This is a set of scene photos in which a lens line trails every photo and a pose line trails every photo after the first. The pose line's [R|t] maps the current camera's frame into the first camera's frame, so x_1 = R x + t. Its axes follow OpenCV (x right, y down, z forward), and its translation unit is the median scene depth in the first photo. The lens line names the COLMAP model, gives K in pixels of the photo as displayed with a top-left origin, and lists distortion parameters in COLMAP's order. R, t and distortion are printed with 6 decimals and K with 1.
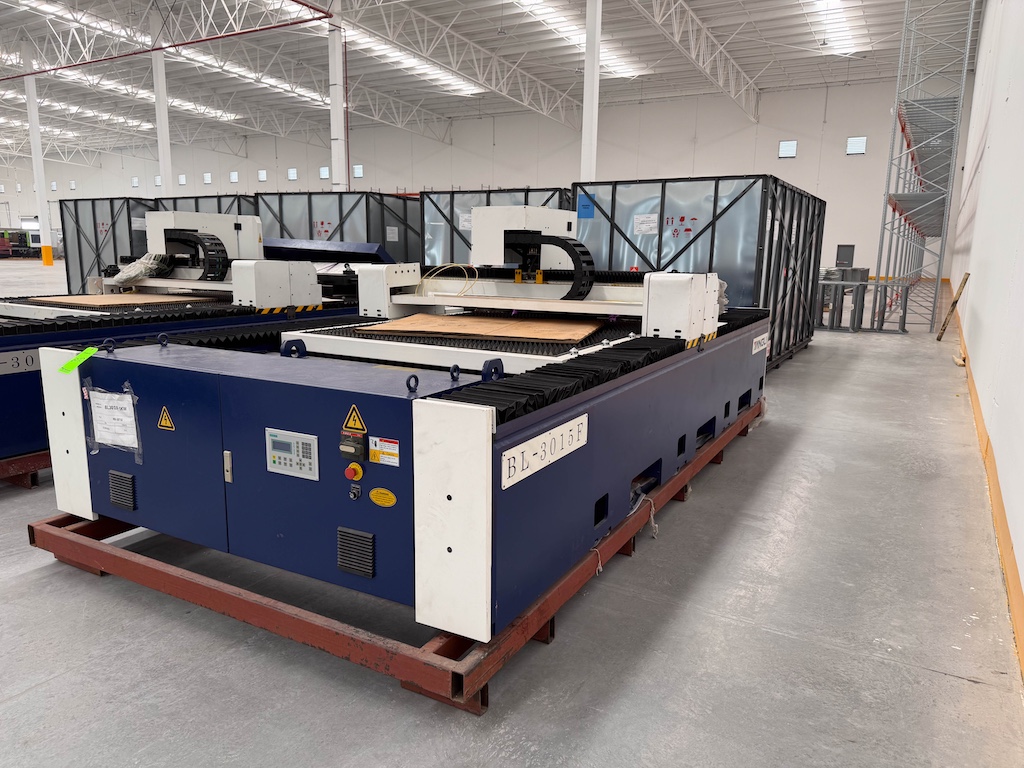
lens RADIAL K [[723.4, 0, 512.0], [0, 723.4, 384.0], [0, 0, 1]] dist [0.042965, -0.065648]
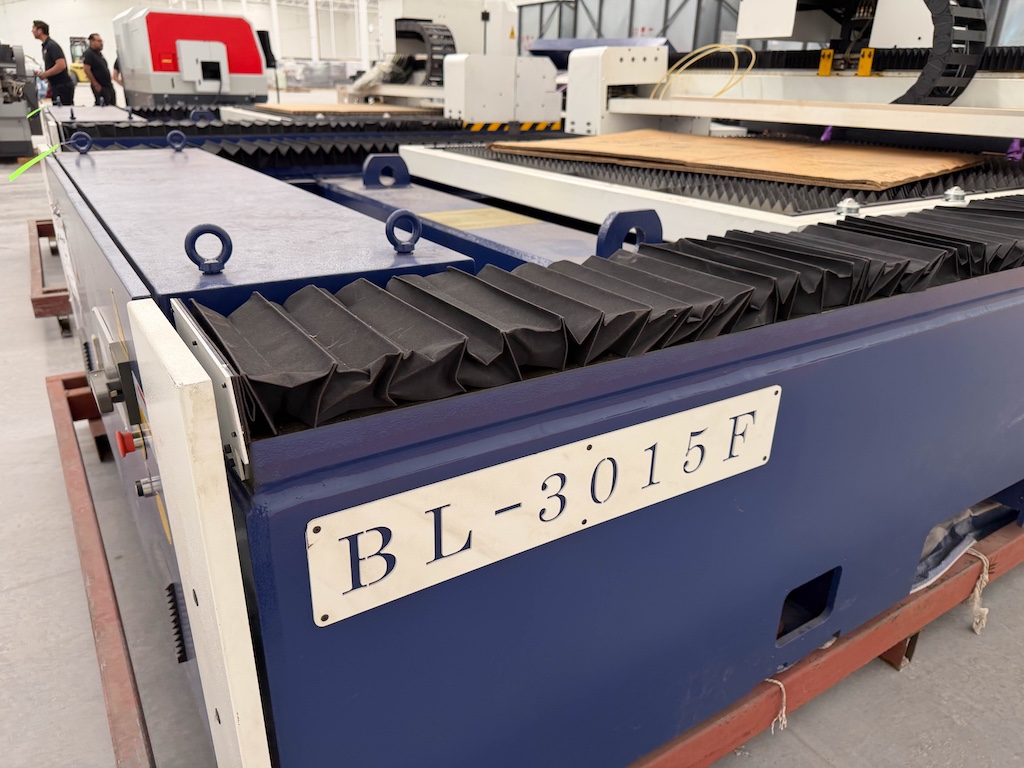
lens RADIAL K [[720.2, 0, 508.5], [0, 720.2, 384.2], [0, 0, 1]] dist [0.052448, -0.073882]
pose [[0.878260, 0.185941, -0.440552, 0.067055], [-0.092015, 0.969800, 0.225880, -0.012674], [0.469248, -0.157844, 0.868845, 0.295663]]
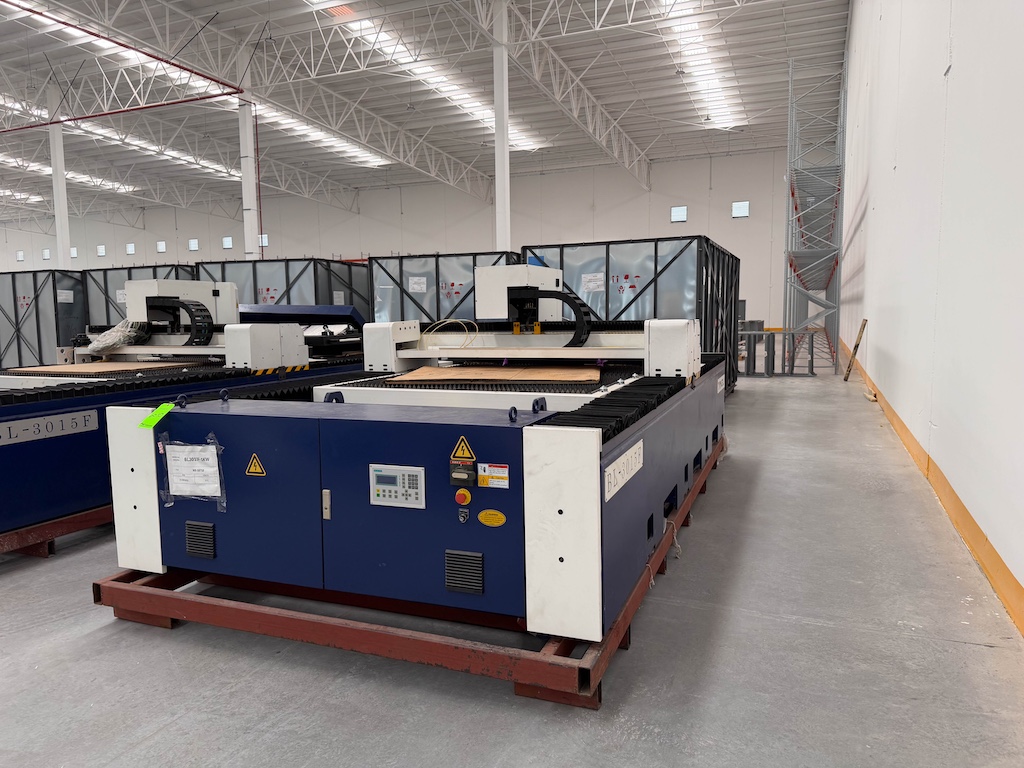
lens RADIAL K [[720.2, 0, 508.5], [0, 720.2, 384.2], [0, 0, 1]] dist [0.052448, -0.073882]
pose [[0.991505, -0.042309, 0.122996, -0.109864], [0.052651, 0.995234, -0.082082, 0.017182], [-0.118937, 0.087860, 0.989007, -0.045171]]
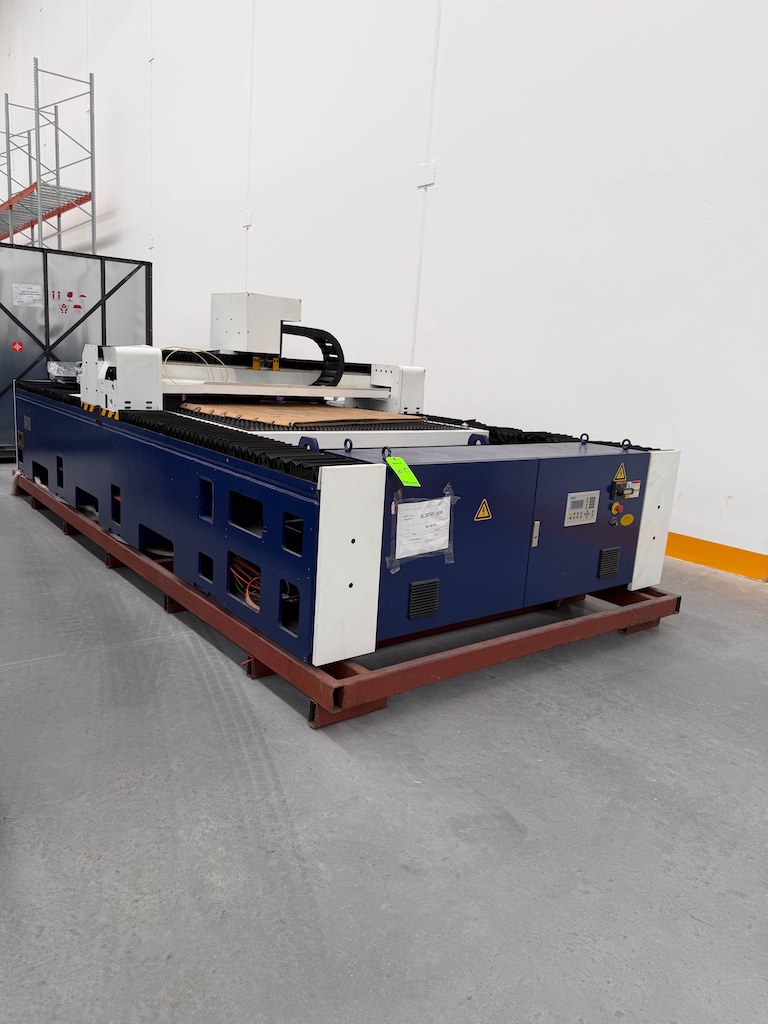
lens RADIAL K [[720.2, 0, 383.7], [0, 720.2, 490.1], [0, 0, 1]] dist [0.052448, -0.073882]
pose [[0.398976, -0.153459, 0.904029, -0.703220], [0.104800, 0.987068, 0.121304, -0.059825], [-0.910953, 0.046345, 0.409899, 0.324242]]
